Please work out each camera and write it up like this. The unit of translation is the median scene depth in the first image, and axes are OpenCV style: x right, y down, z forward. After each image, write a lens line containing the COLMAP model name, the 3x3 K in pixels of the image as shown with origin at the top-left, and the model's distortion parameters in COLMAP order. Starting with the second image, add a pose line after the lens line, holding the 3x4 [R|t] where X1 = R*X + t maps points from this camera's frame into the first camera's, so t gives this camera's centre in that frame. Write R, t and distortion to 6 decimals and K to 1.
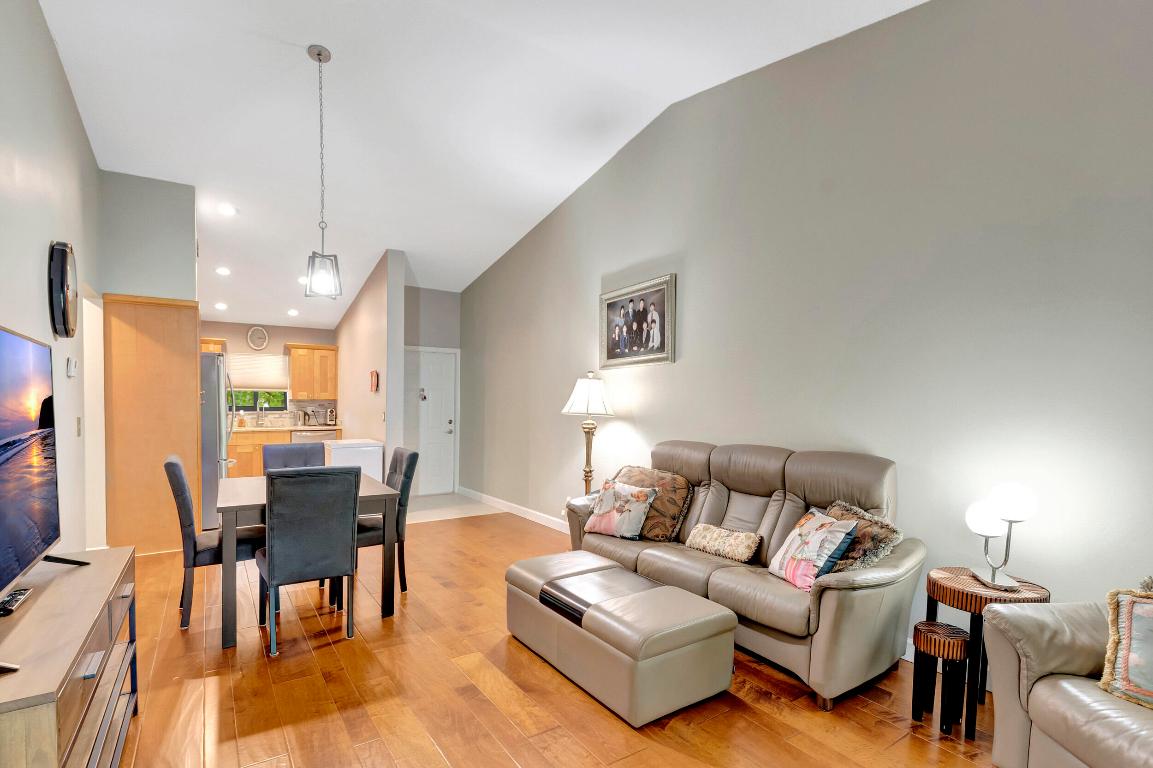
lens RADIAL K [[535.7, 0, 563.5], [0, 535.7, 416.4], [0, 0, 1]] dist [0.027388, -0.000154]
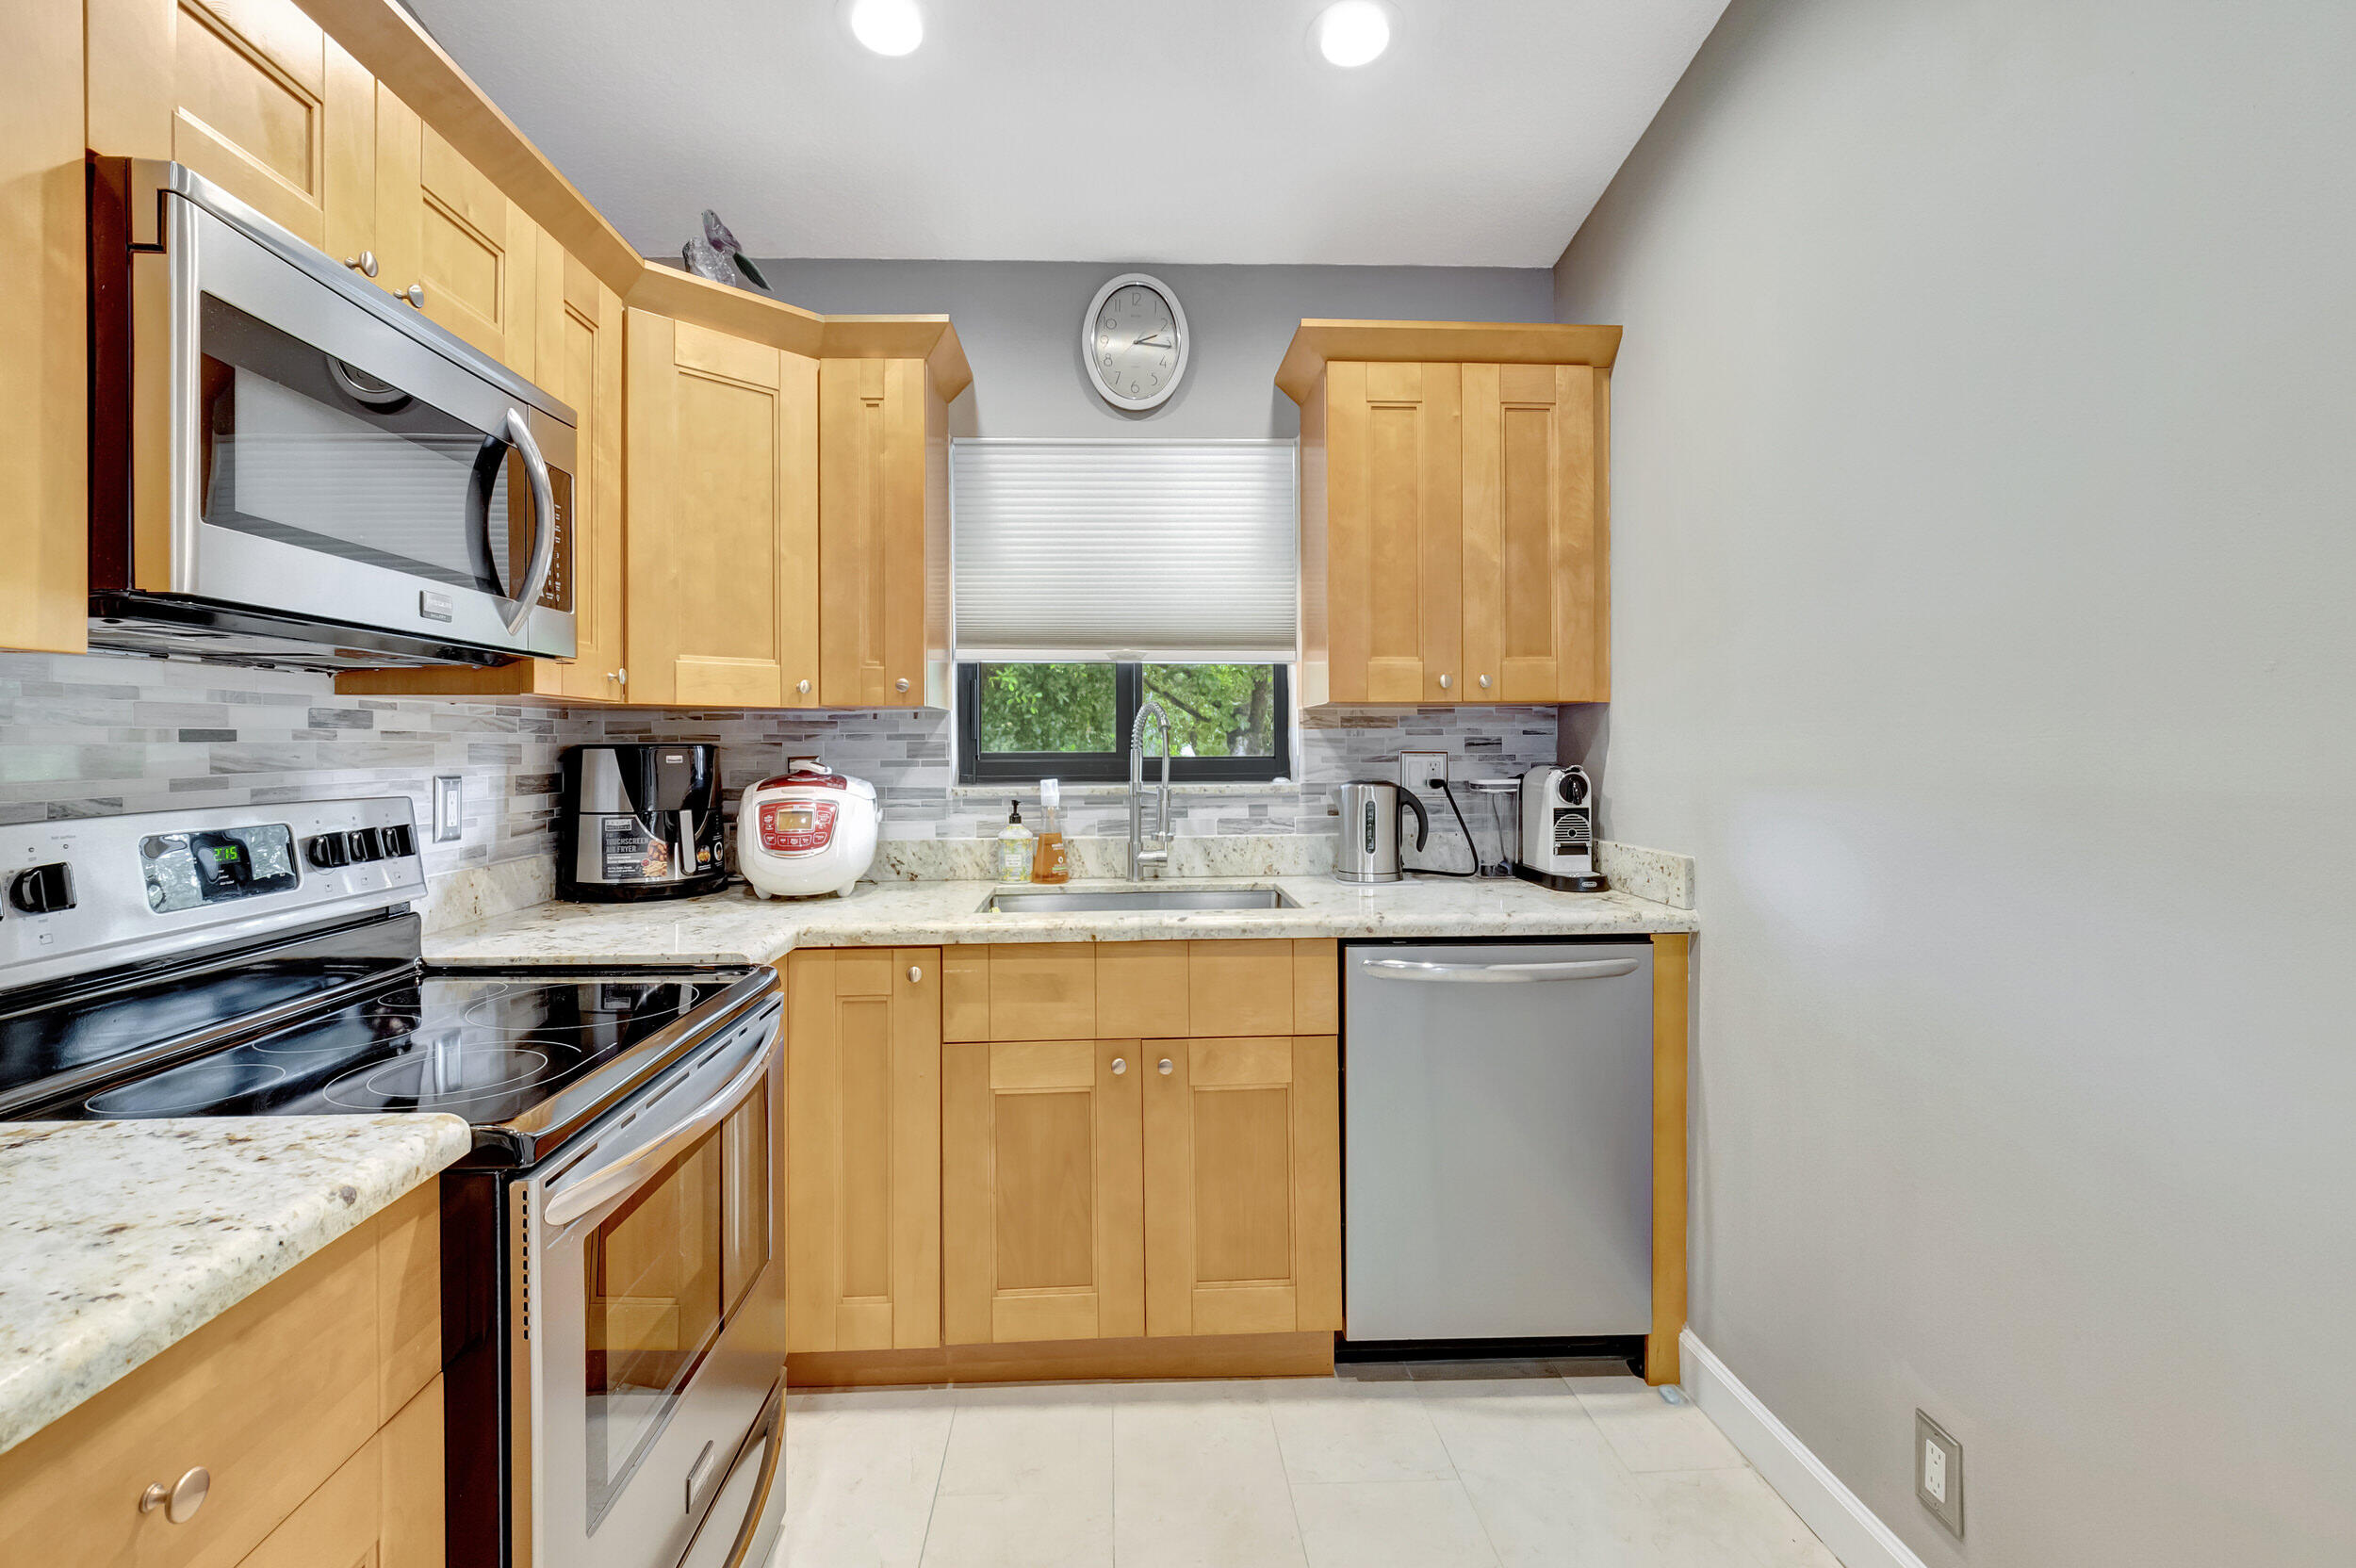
lens RADIAL K [[1084.2, 0, 1153.7], [0, 1084.2, 751.8], [0, 0, 1]] dist [-0.011063, -0.000092]
pose [[0.859270, -0.006097, -0.511485, -0.727389], [-0.002455, 0.999868, -0.016044, -0.026043], [0.511516, 0.015042, 0.859142, 1.333682]]
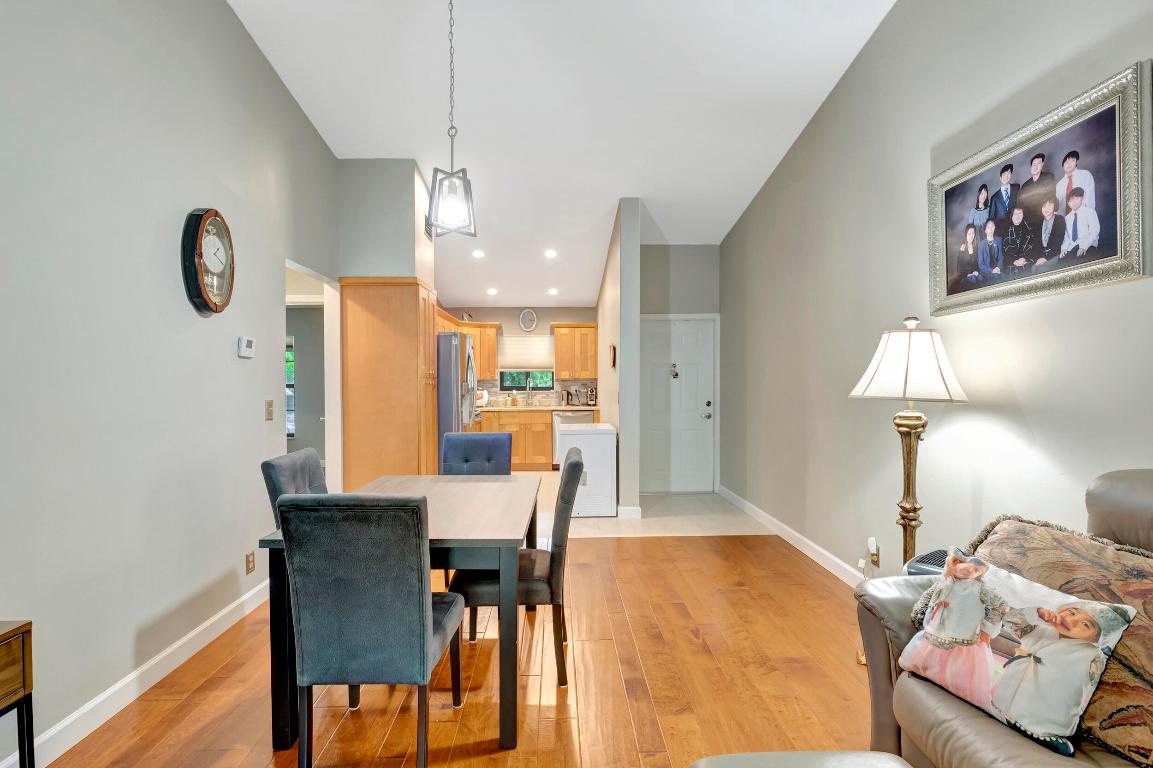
lens RADIAL K [[505.3, 0, 577.9], [0, 505.3, 376.1], [0, 0, 1]] dist [-0.012663, 0.003946]
pose [[0.856934, -0.015787, -0.515184, 0.024090], [-0.002111, 0.999415, -0.034137, -0.009031], [0.515422, 0.030340, 0.856399, 0.412457]]
